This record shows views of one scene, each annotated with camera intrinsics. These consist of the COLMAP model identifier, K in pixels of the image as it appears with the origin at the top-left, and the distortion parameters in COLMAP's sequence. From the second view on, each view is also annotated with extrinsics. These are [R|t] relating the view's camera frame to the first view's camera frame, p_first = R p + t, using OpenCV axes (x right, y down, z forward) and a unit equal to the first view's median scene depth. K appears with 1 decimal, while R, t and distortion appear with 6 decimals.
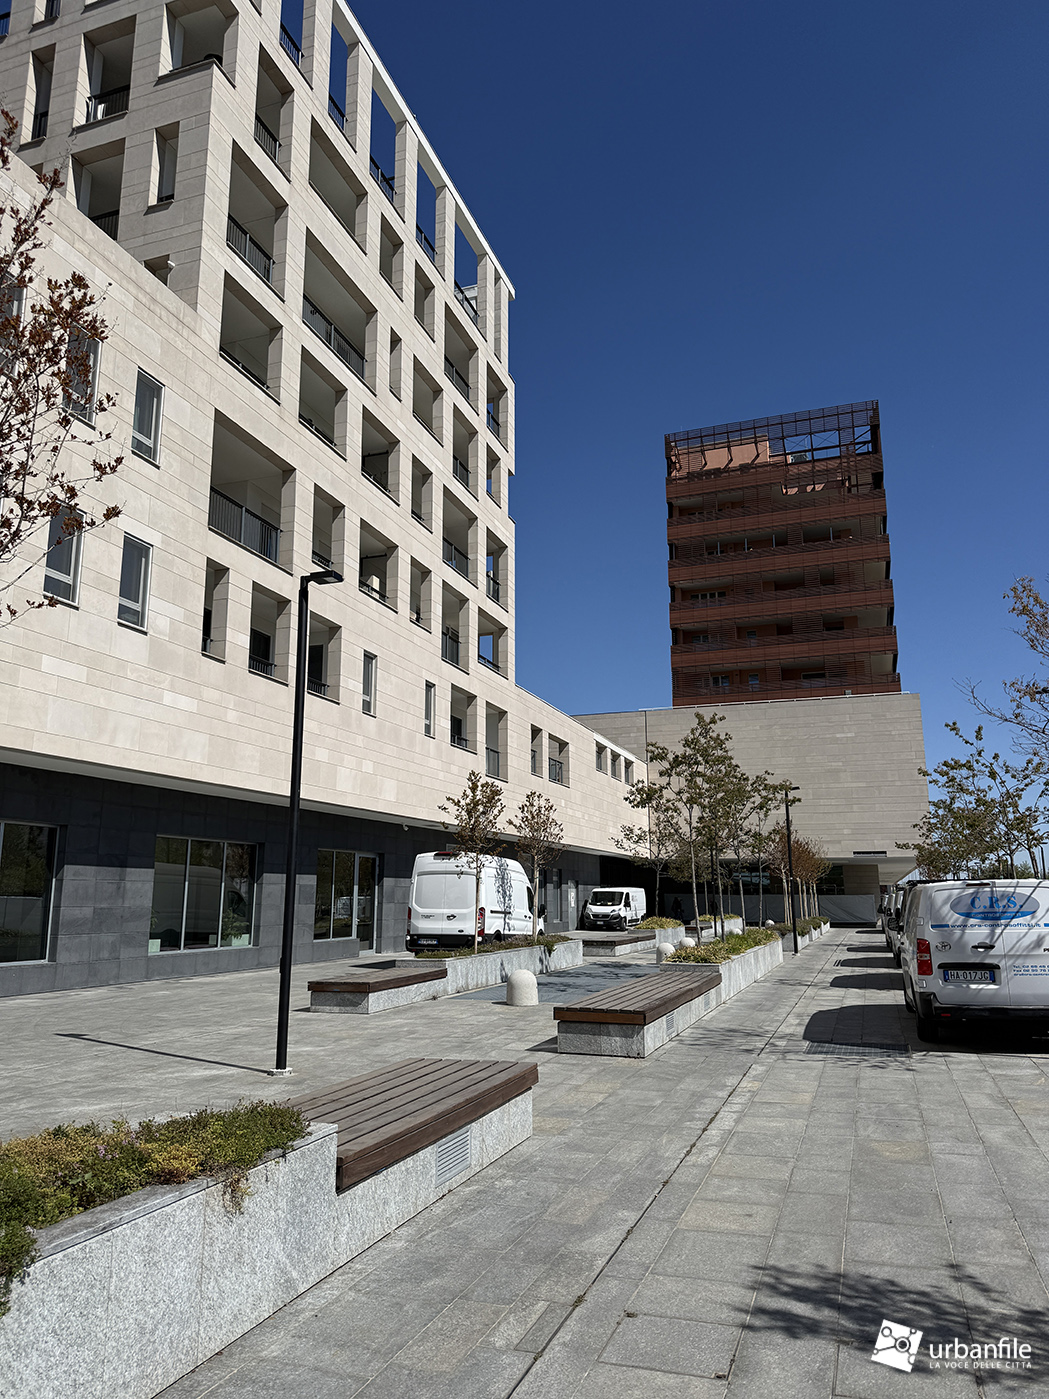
lens RADIAL K [[972.0, 0, 524.5], [0, 972.0, 699.5], [0, 0, 1]] dist [0.101800, -0.130449]
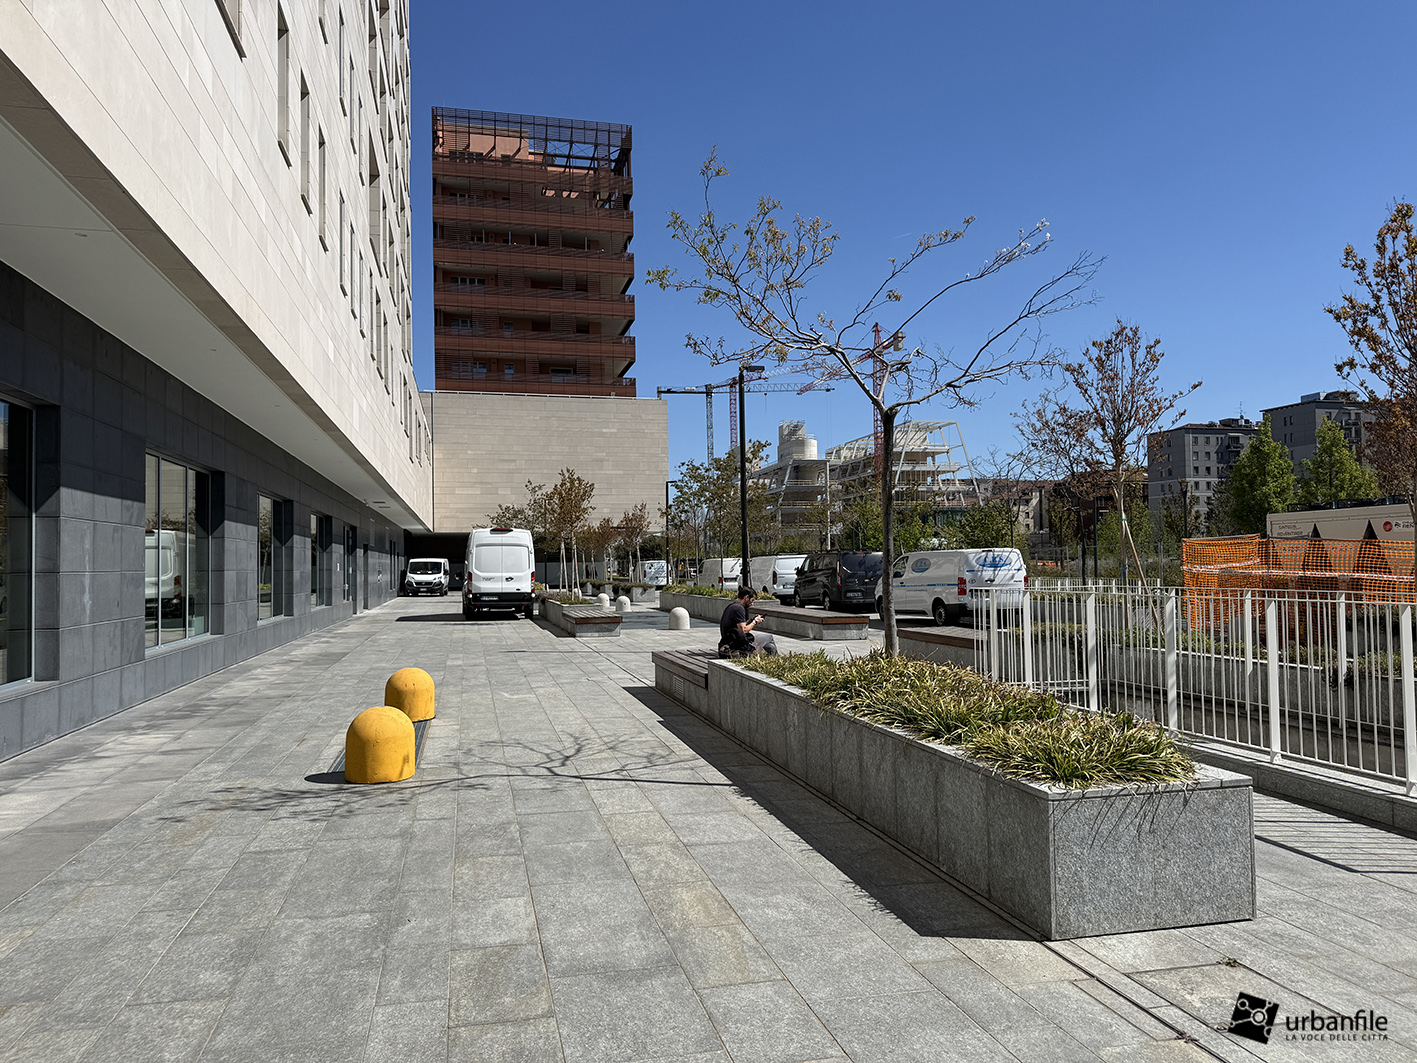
lens RADIAL K [[984.5, 0, 708.5], [0, 984.5, 531.5], [0, 0, 1]] dist [0.101800, -0.130449]
pose [[0.844520, 0.011940, 0.535391, -0.165087], [-0.097869, 0.986355, 0.132382, -0.009819], [-0.526505, -0.164197, 0.834165, -0.058389]]
